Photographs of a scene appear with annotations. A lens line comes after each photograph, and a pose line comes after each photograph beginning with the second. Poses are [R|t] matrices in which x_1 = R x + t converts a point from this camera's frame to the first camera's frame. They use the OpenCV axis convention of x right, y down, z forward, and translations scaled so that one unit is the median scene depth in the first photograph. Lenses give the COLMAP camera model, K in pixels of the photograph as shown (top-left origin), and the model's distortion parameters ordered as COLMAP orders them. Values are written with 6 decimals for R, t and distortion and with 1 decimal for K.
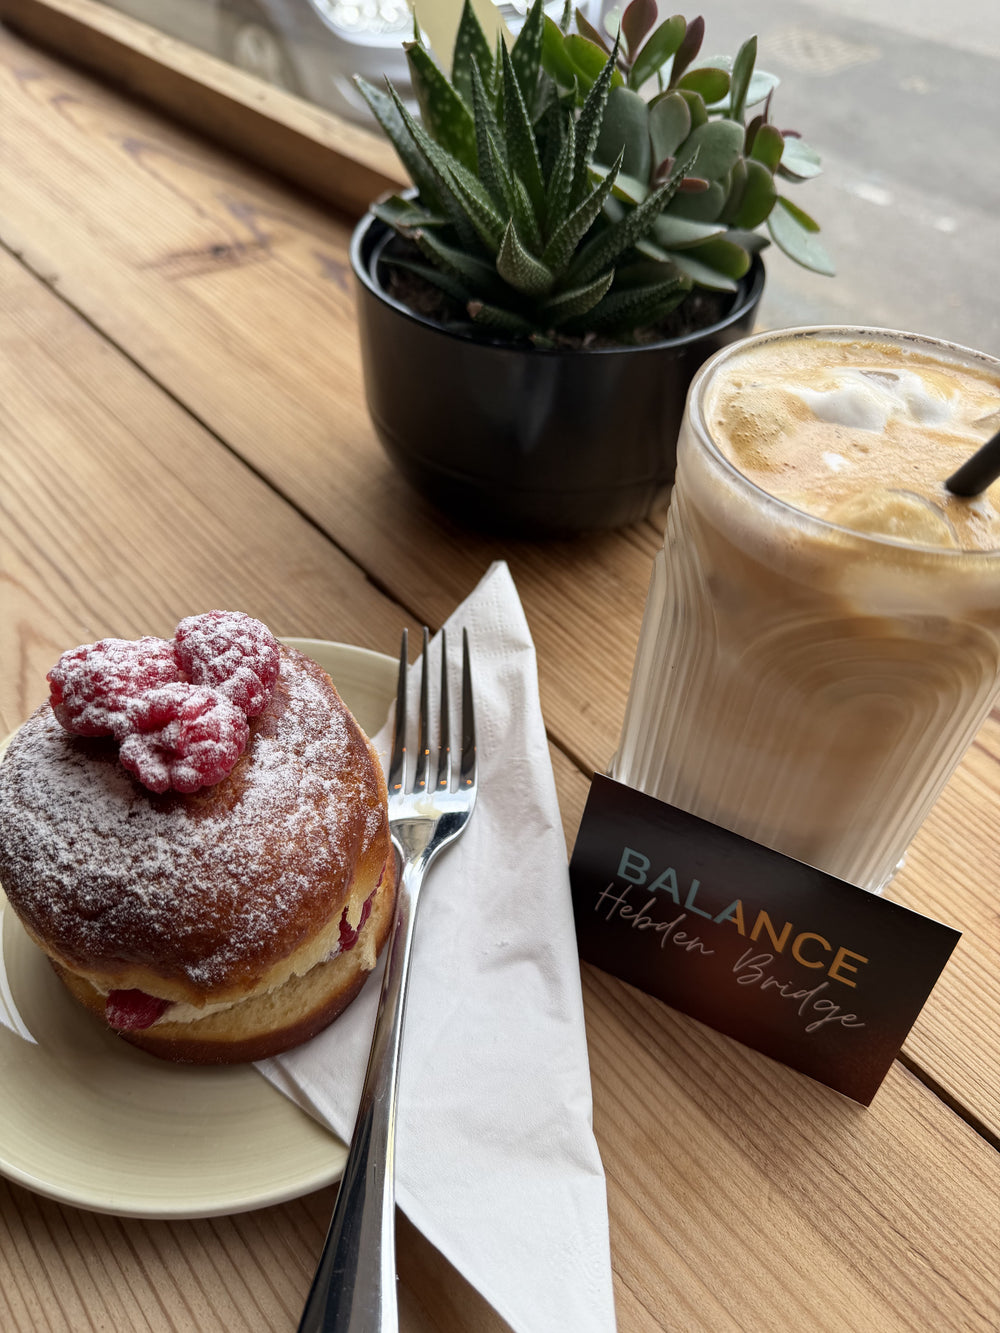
lens RADIAL K [[956.6, 0, 513.7], [0, 956.6, 669.9], [0, 0, 1]] dist [-0.001136, -0.016379]
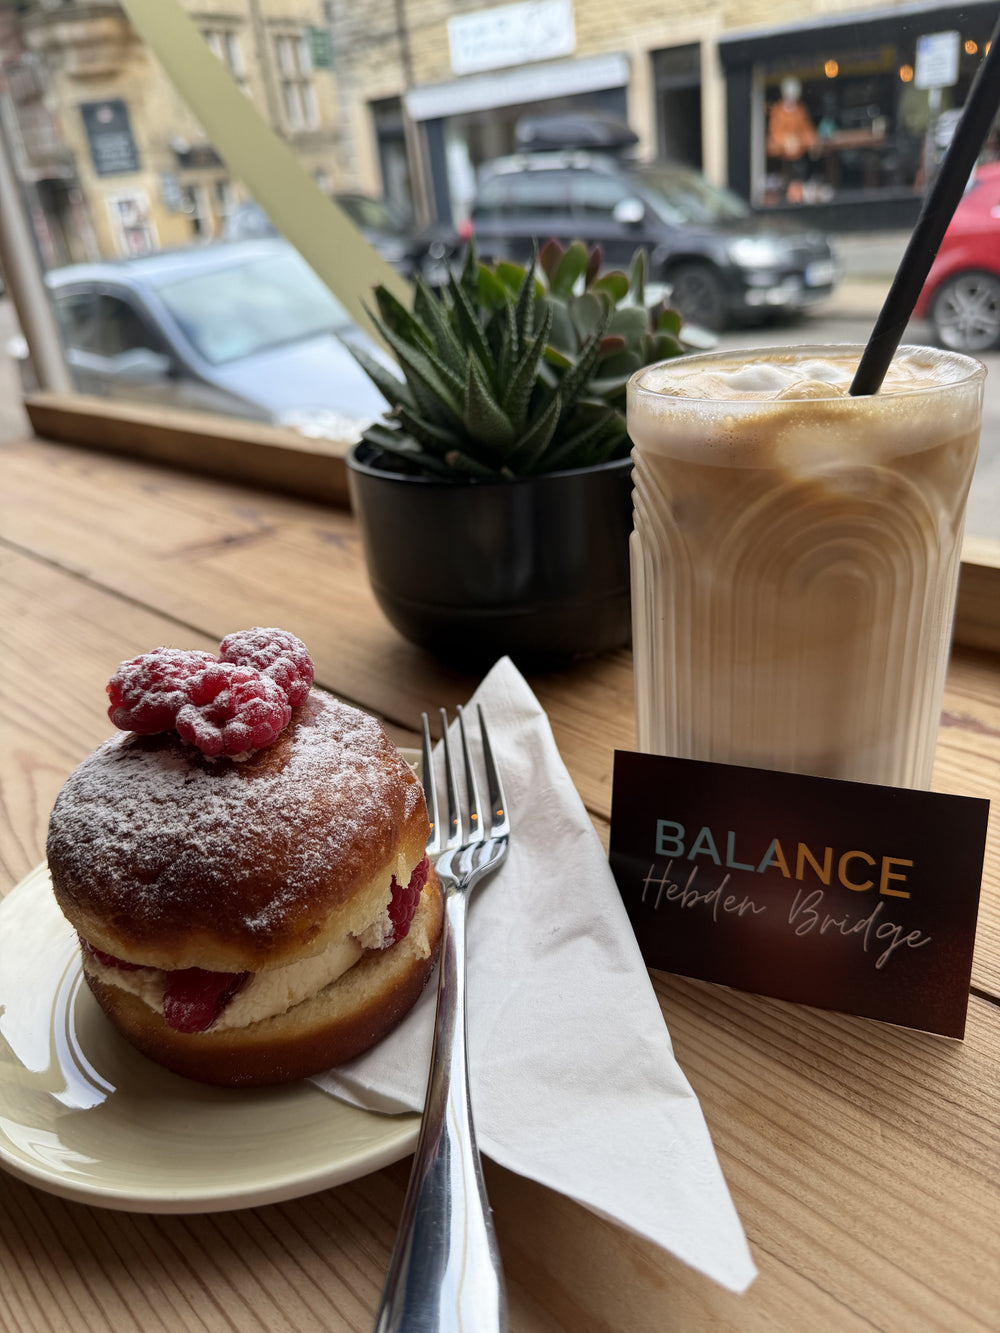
lens RADIAL K [[956.6, 0, 520.8], [0, 956.6, 679.2], [0, 0, 1]] dist [-0.001136, -0.016379]
pose [[0.989026, -0.145418, 0.026102, -0.037573], [0.145282, 0.925155, -0.350686, 0.418185], [0.026848, 0.350629, 0.936129, -0.026135]]
